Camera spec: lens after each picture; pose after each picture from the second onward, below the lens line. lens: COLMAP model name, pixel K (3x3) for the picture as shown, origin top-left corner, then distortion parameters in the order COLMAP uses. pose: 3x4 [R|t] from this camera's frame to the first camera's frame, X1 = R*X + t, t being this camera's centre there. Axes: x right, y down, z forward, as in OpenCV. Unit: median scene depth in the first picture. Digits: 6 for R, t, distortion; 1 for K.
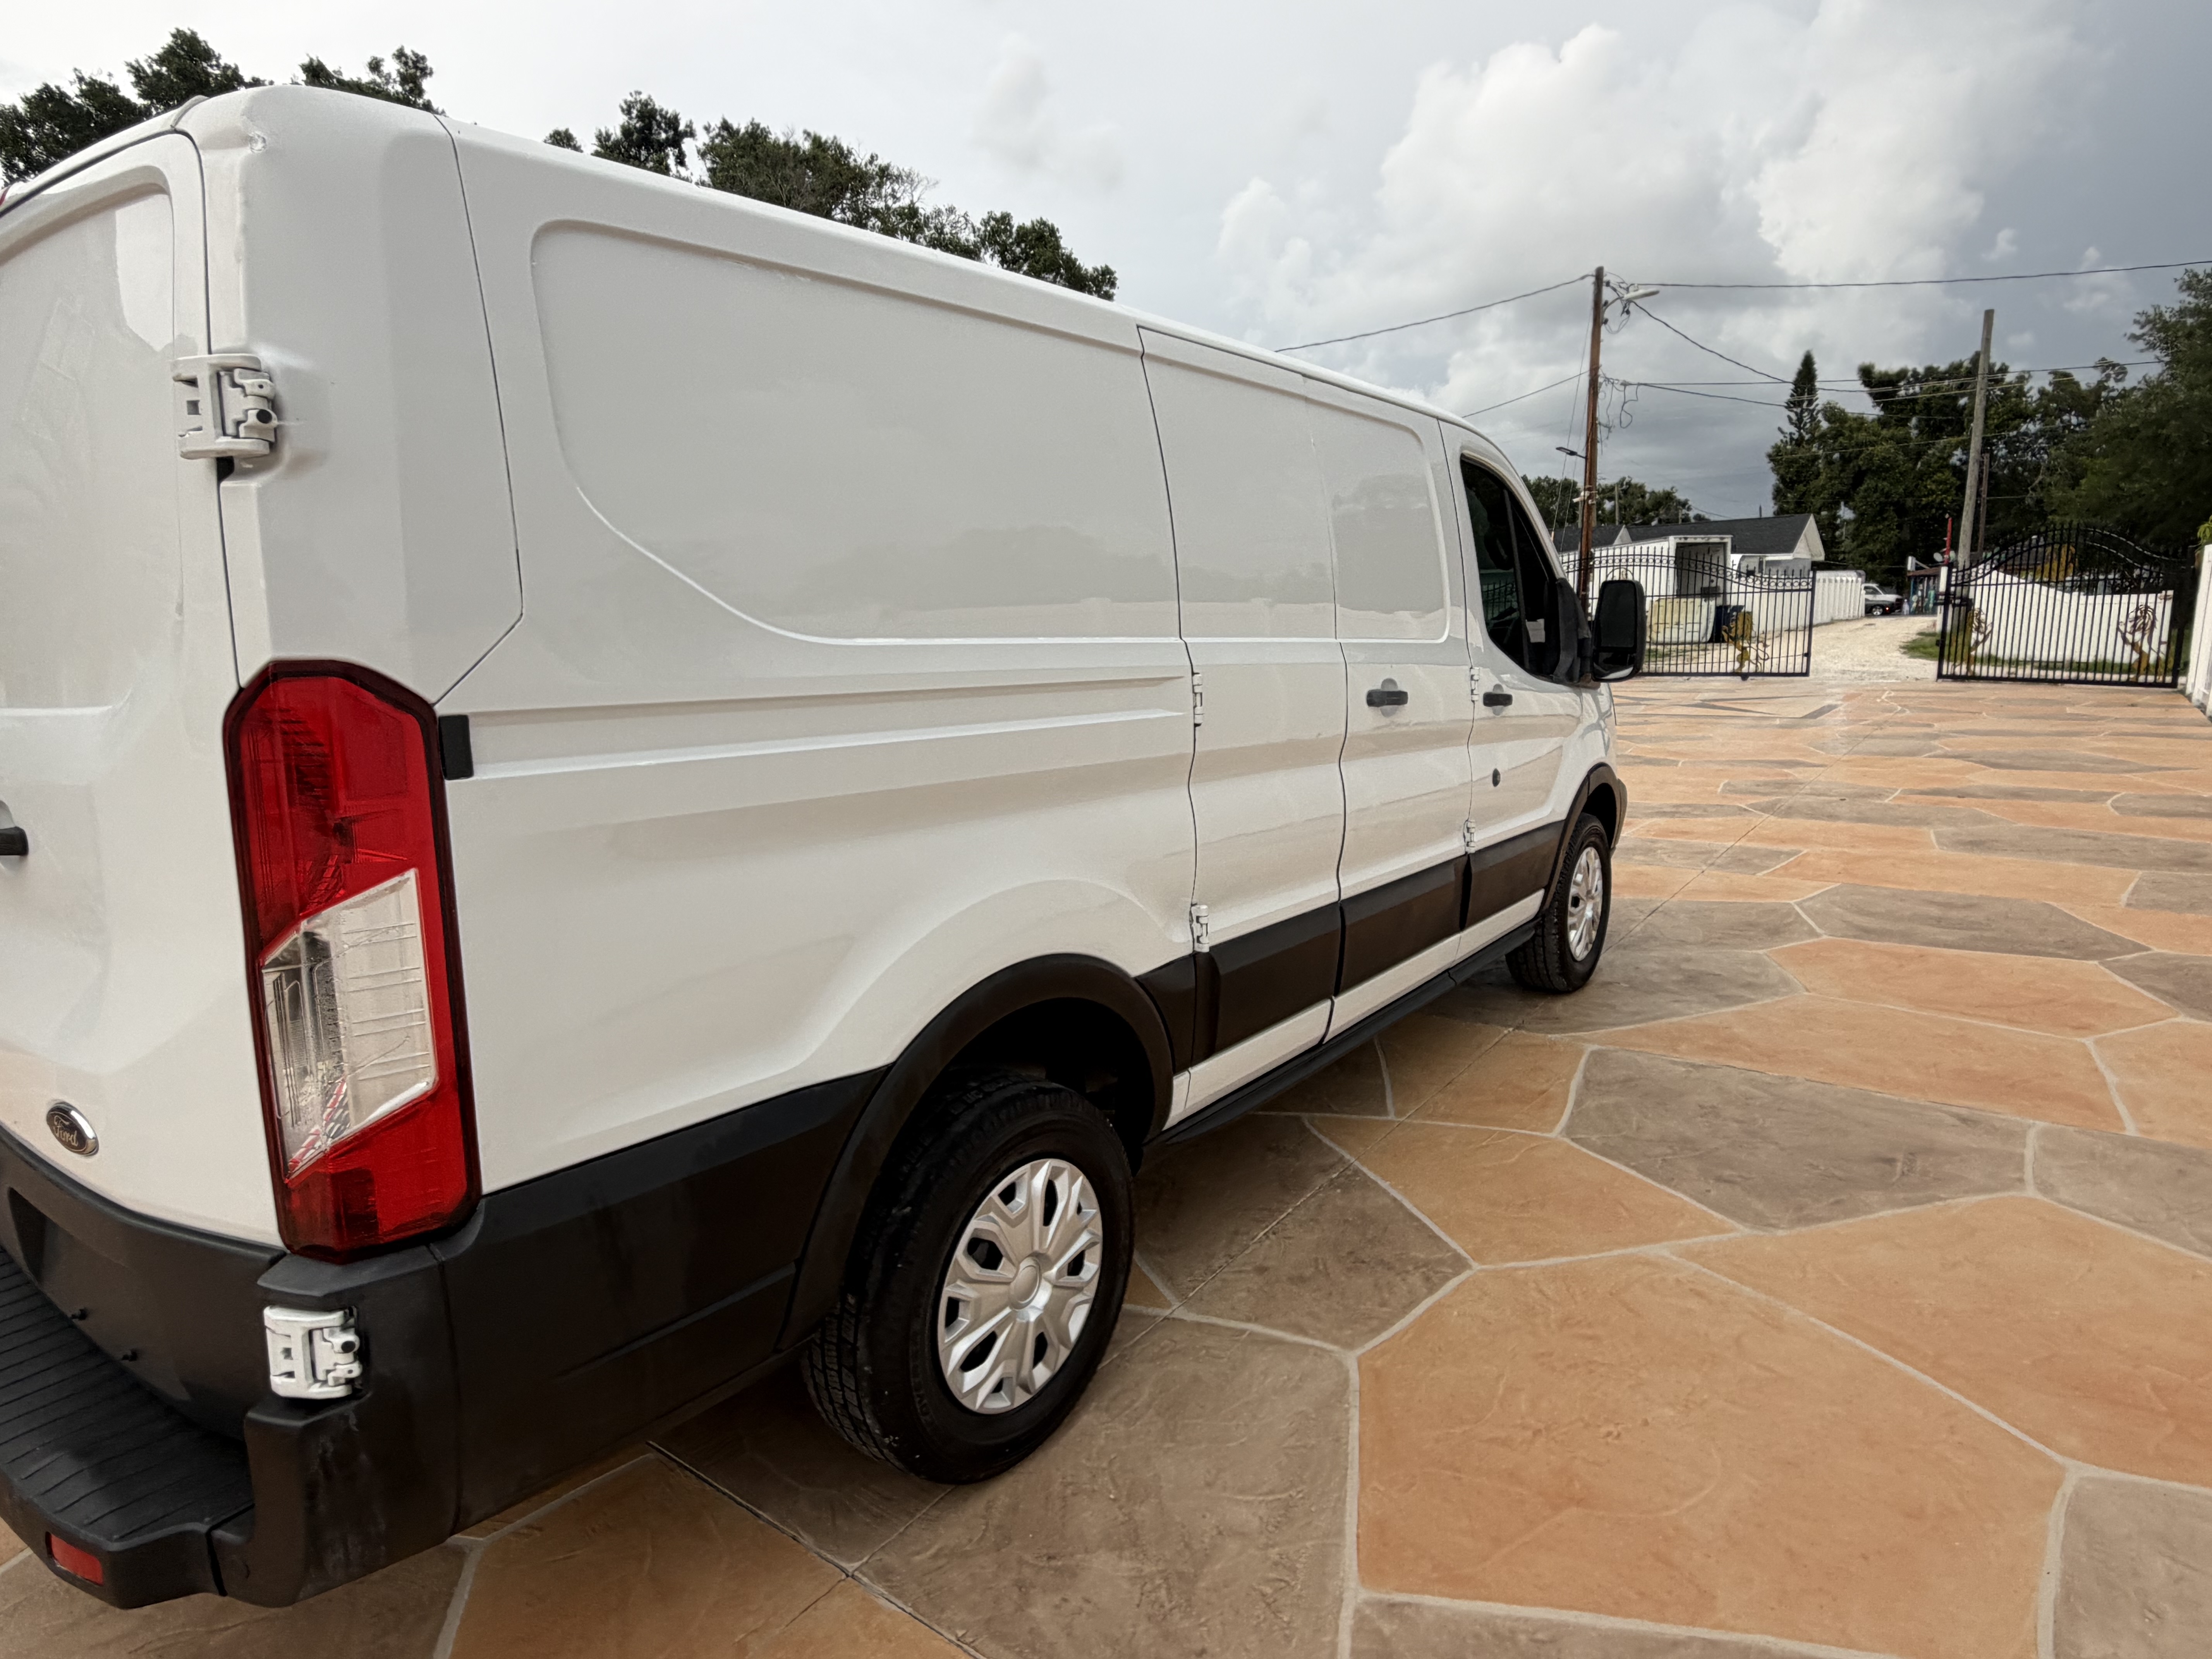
lens RADIAL K [[1218.0, 0, 1079.2], [0, 1218.0, 846.3], [0, 0, 1]] dist [0.000365, 0.000173]
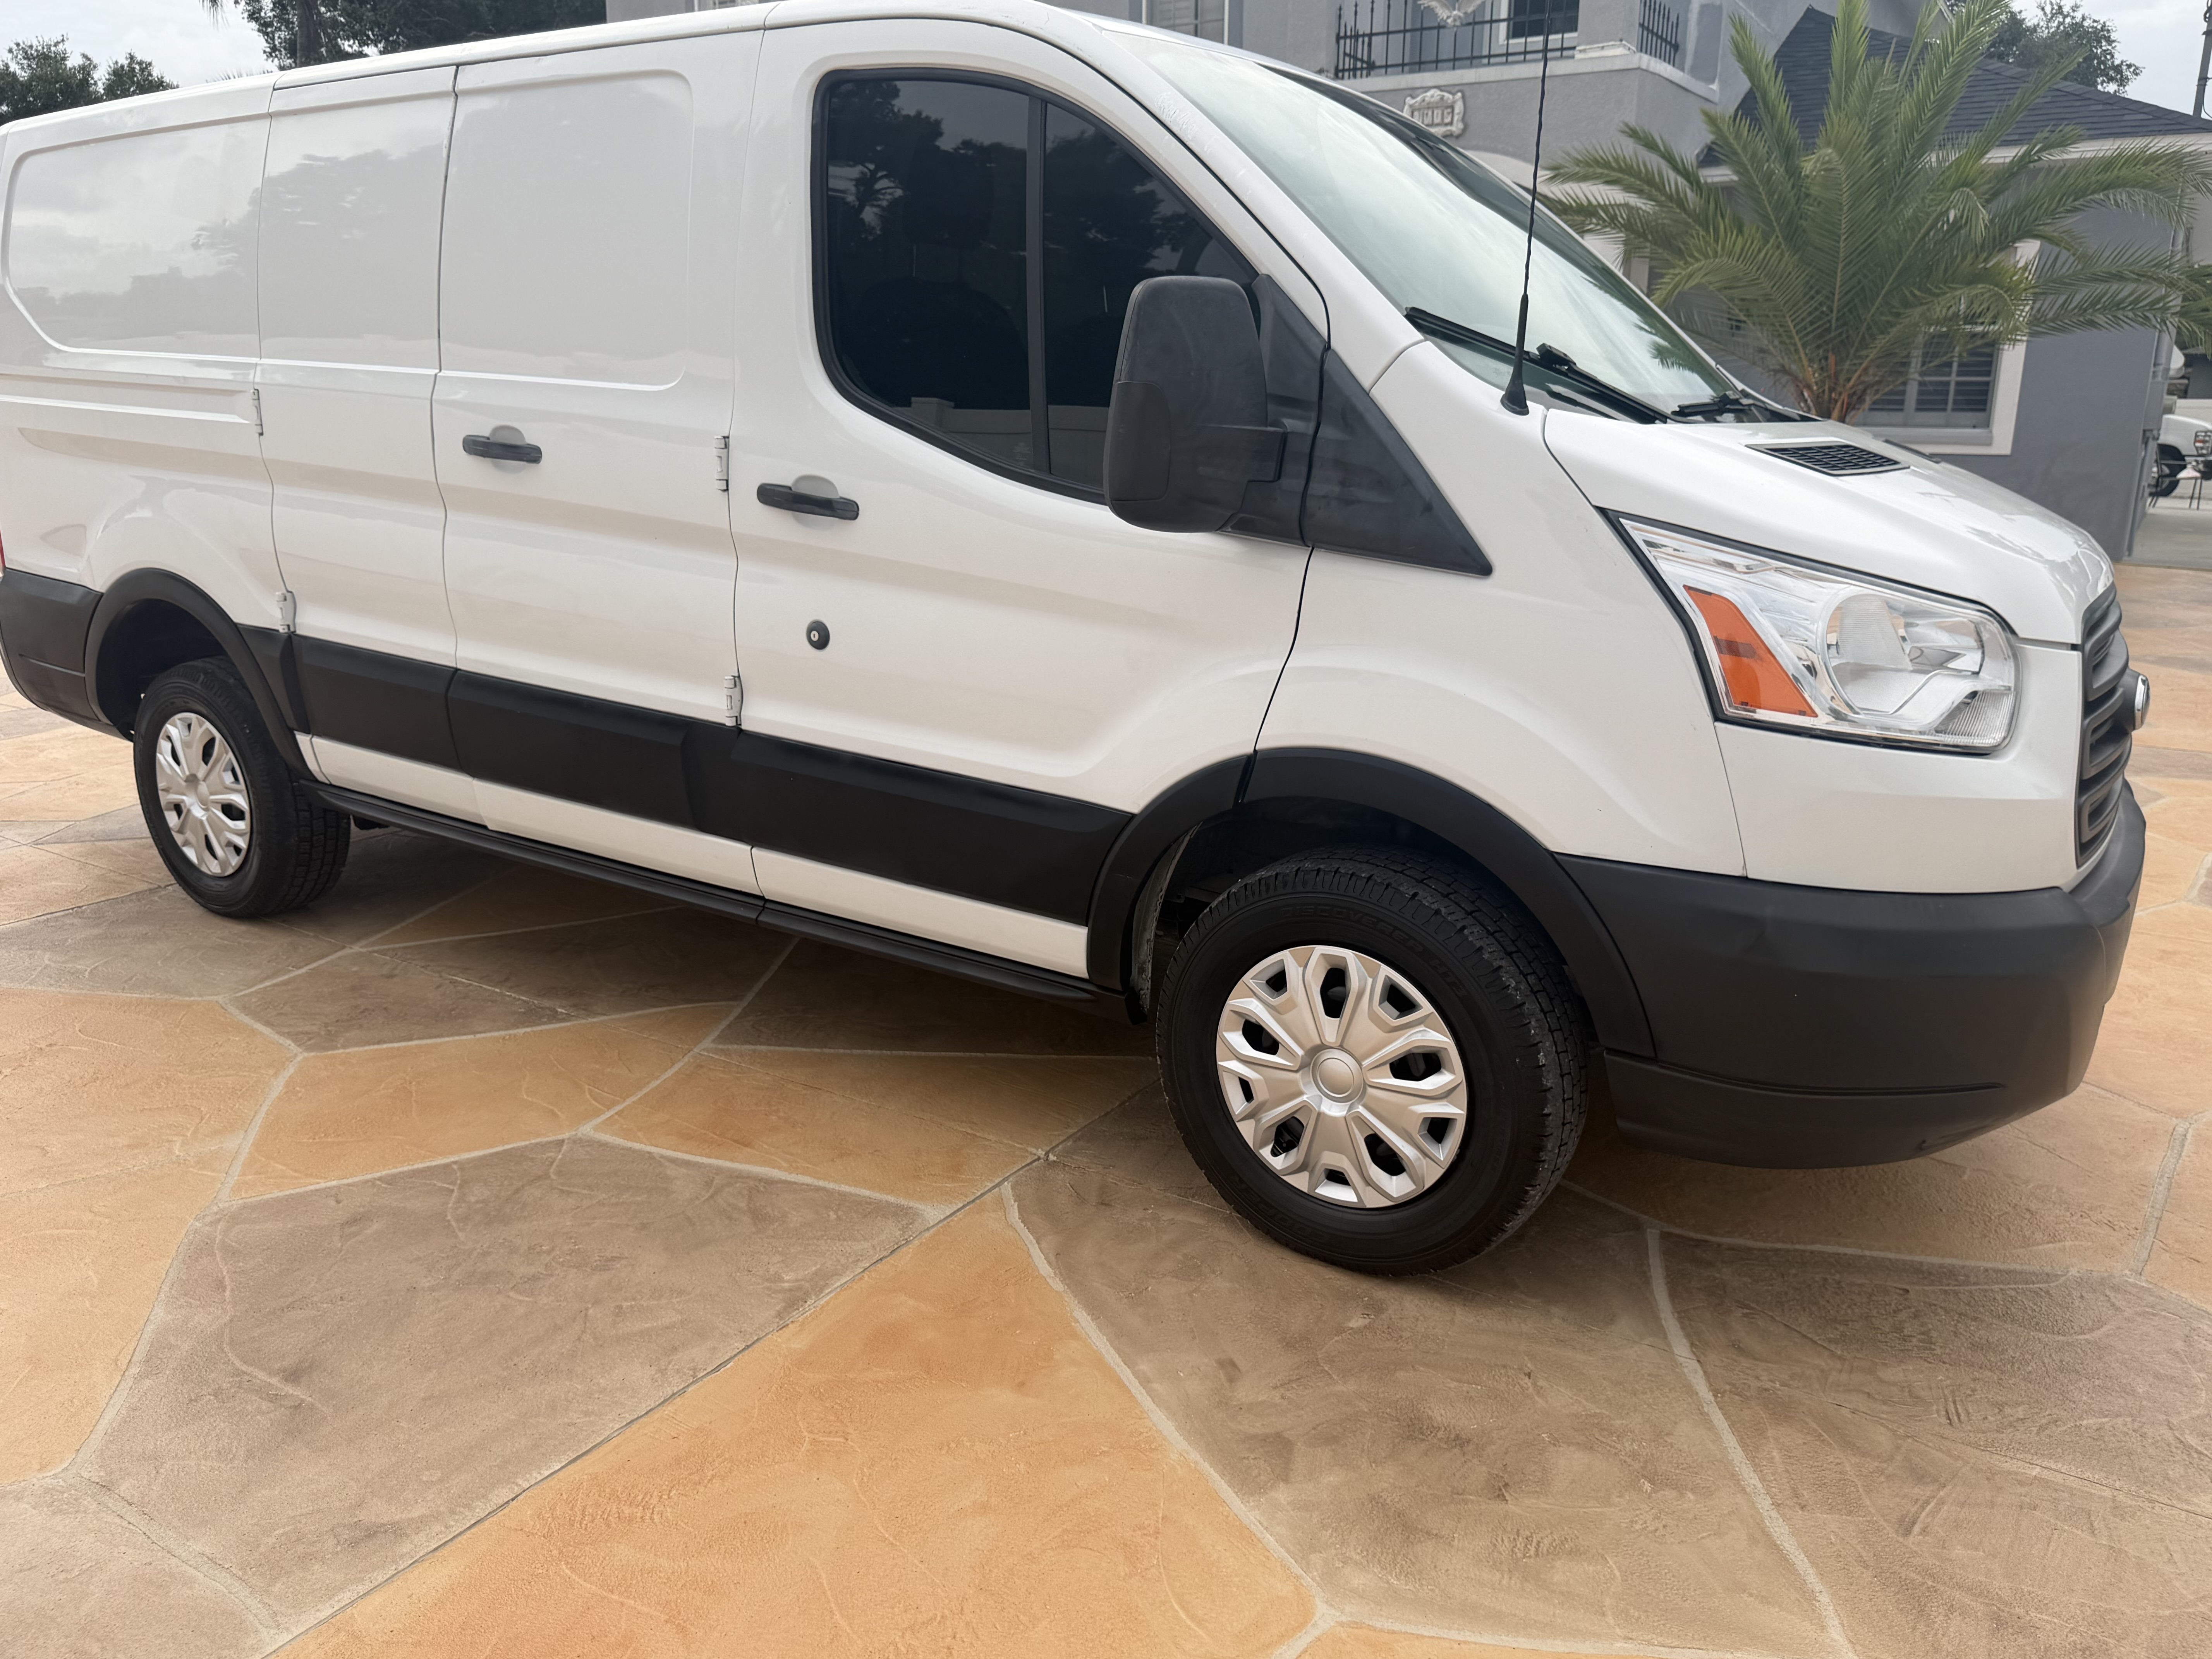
lens RADIAL K [[1700.9, 0, 1193.4], [0, 1700.9, 837.6], [0, 0, 1]] dist [0.006361, 0.004229]
pose [[0.095248, 0.303391, -0.948094, 1.620474], [-0.187433, 0.940855, 0.282244, -0.318823], [0.977649, 0.150820, 0.146480, 1.481312]]
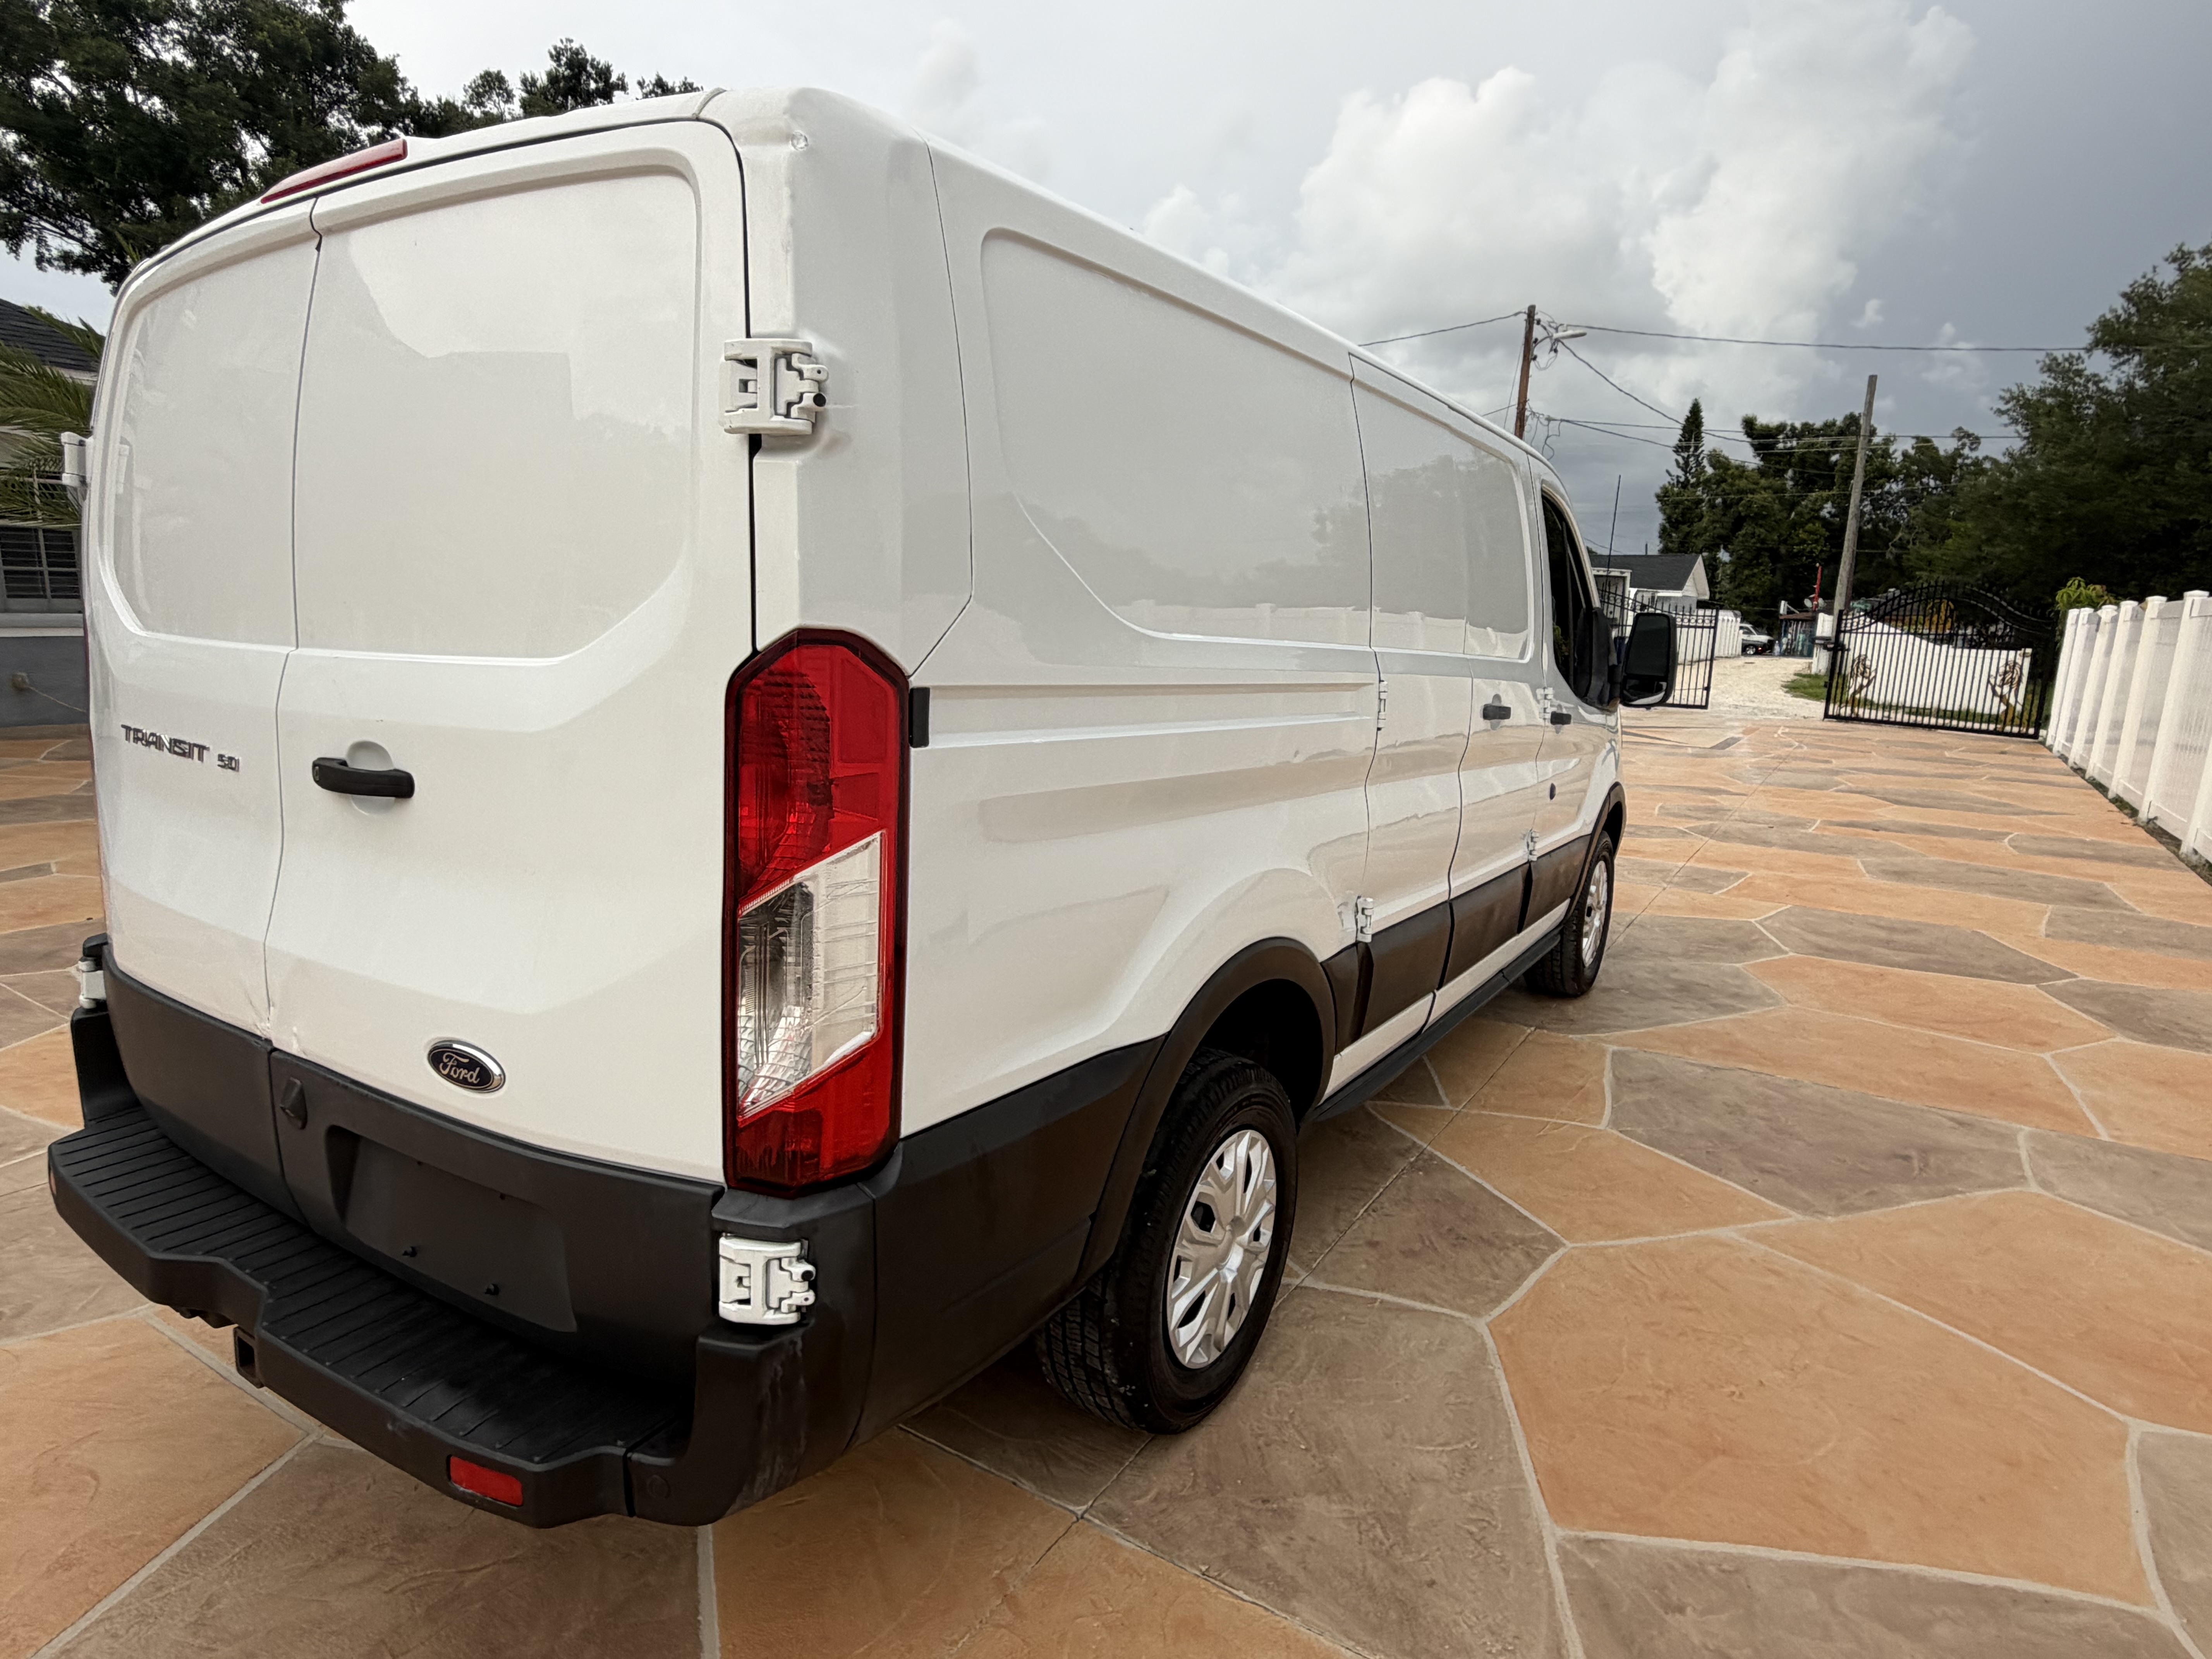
lens RADIAL K [[1216.8, 0, 1085.8], [0, 1216.8, 837.7], [0, 0, 1]] dist [0.001298, -0.000731]
pose [[0.995099, 0.046867, 0.087068, -0.214301], [-0.046704, 0.998901, -0.003903, 0.010183], [-0.087156, -0.000183, 0.996195, -0.035626]]
